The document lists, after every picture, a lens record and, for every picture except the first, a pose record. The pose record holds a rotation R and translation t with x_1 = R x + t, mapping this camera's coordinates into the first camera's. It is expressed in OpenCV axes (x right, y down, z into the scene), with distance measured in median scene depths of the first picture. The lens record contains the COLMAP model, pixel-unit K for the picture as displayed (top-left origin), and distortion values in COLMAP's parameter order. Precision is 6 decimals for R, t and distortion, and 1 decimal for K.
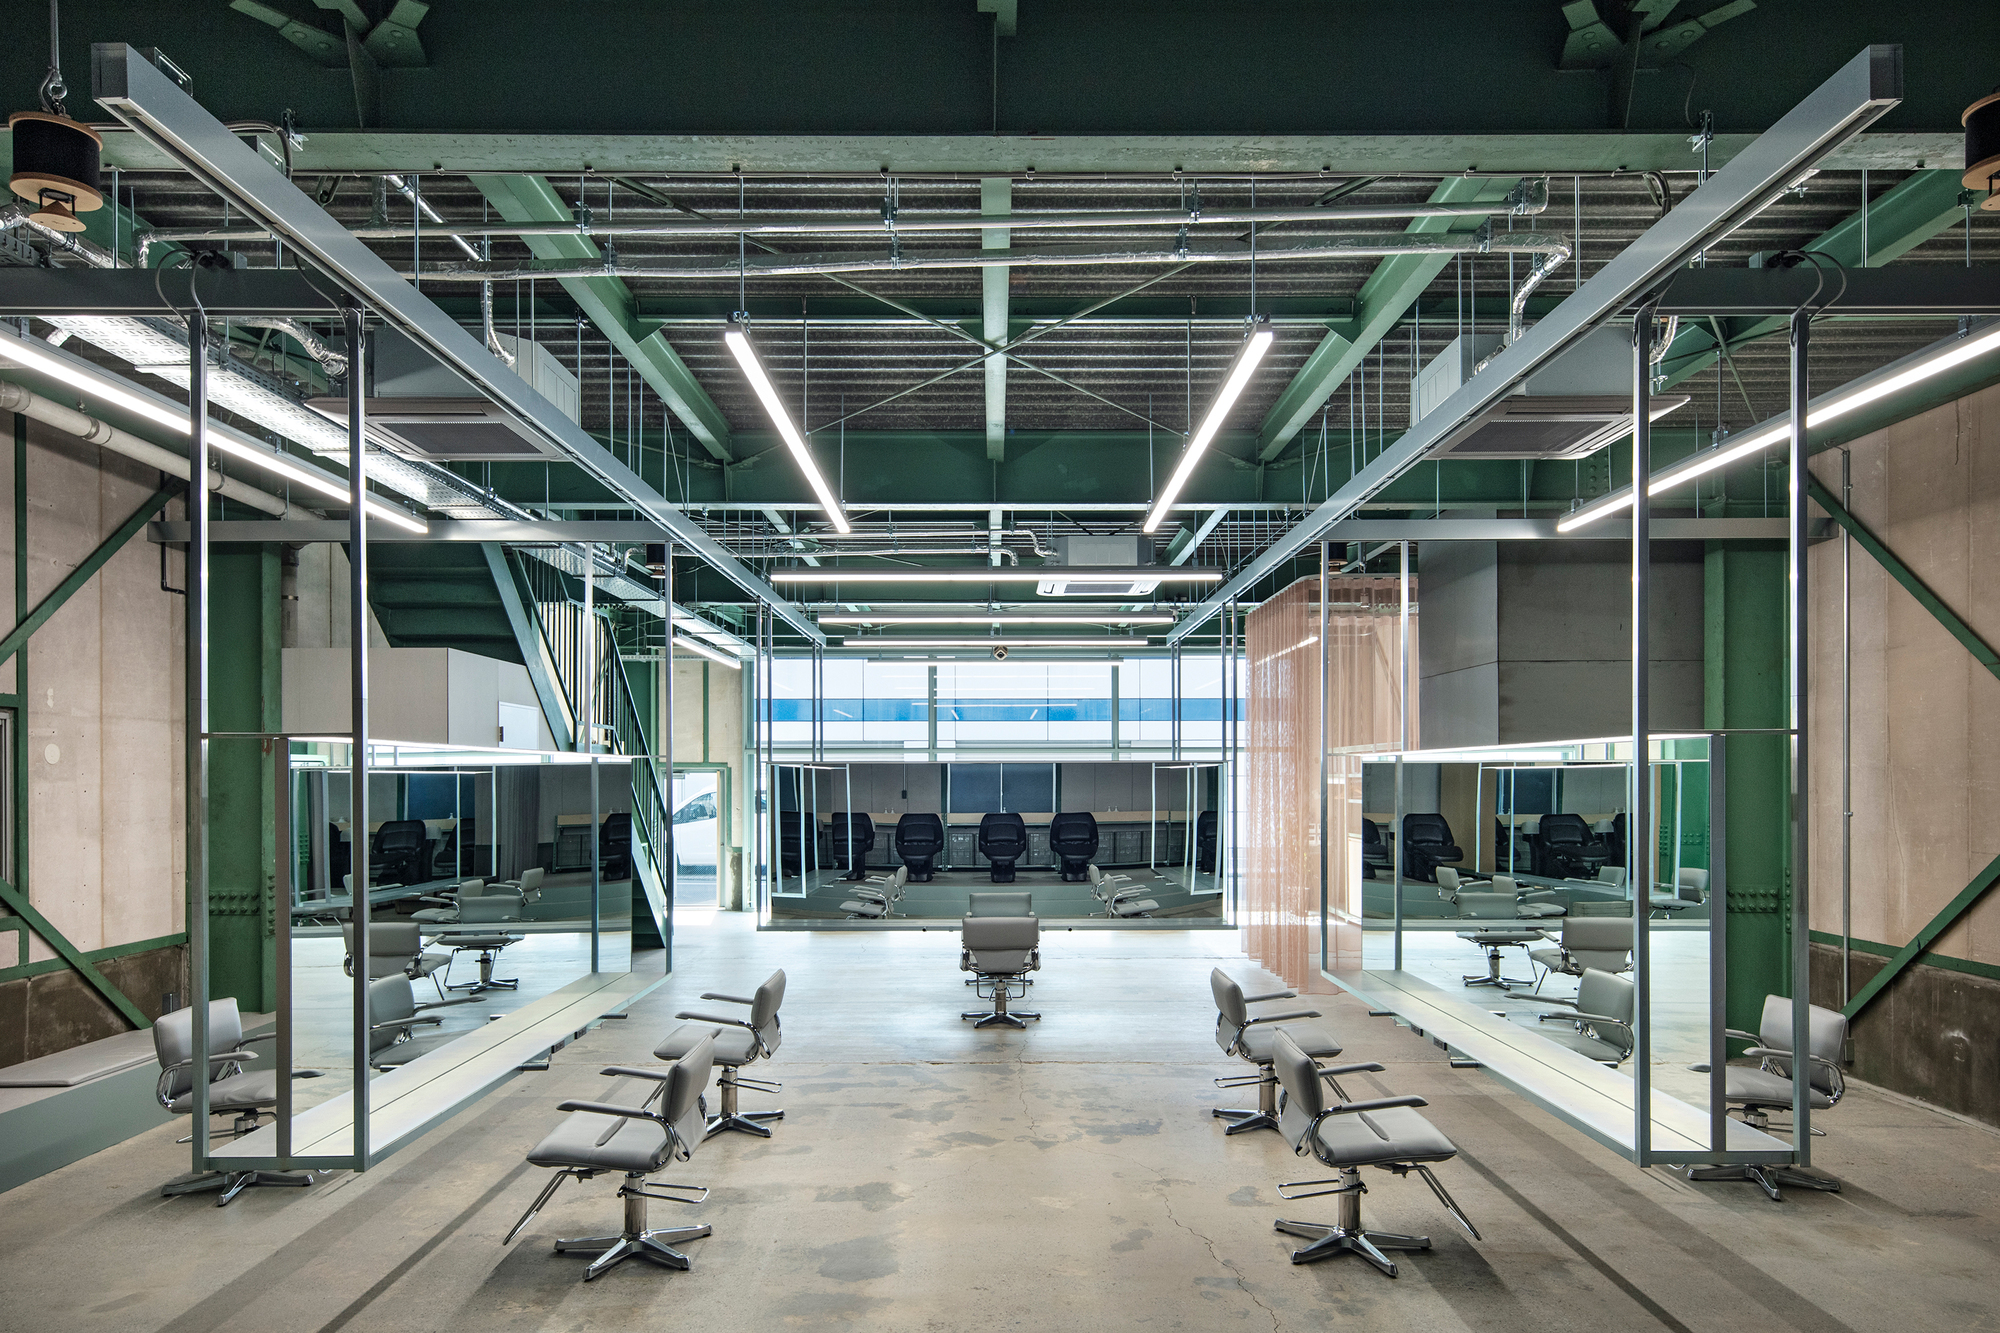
lens RADIAL K [[1056.1, 0, 1000.0], [0, 1056.1, 778.2], [0, 0, 1]] dist [0.004626, 0.000978]
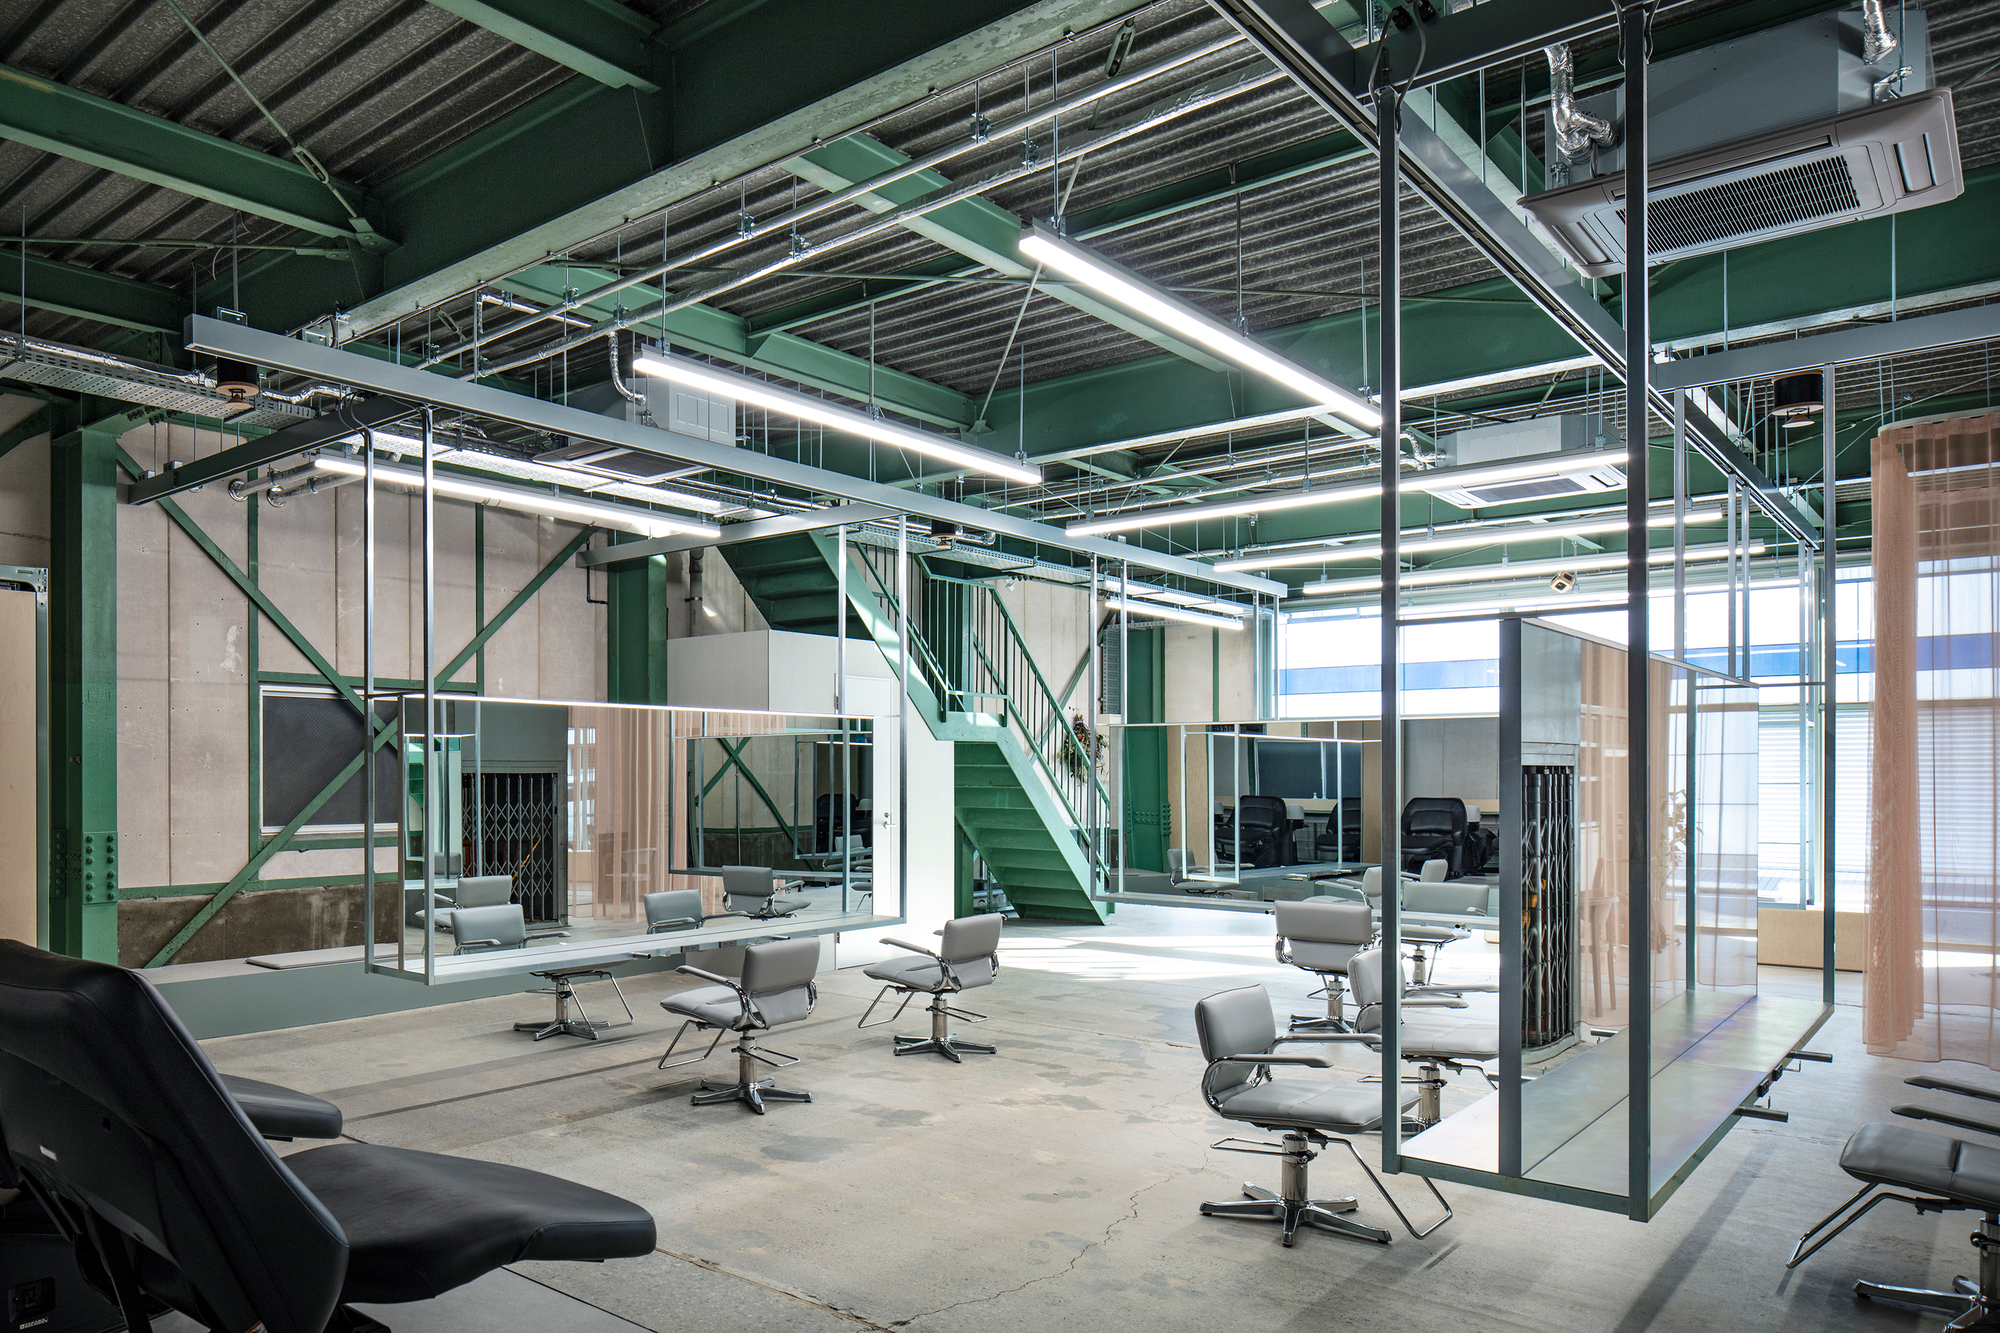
lens RADIAL K [[1313.7, 0, 999.5], [0, 1313.7, 785.1], [0, 0, 1]] dist [0.028987, 0.000280]
pose [[0.779419, 0.002396, -0.626499, 0.668844], [0.002814, 0.999969, 0.007325, 0.042942], [0.626497, -0.007472, 0.779388, 0.027526]]
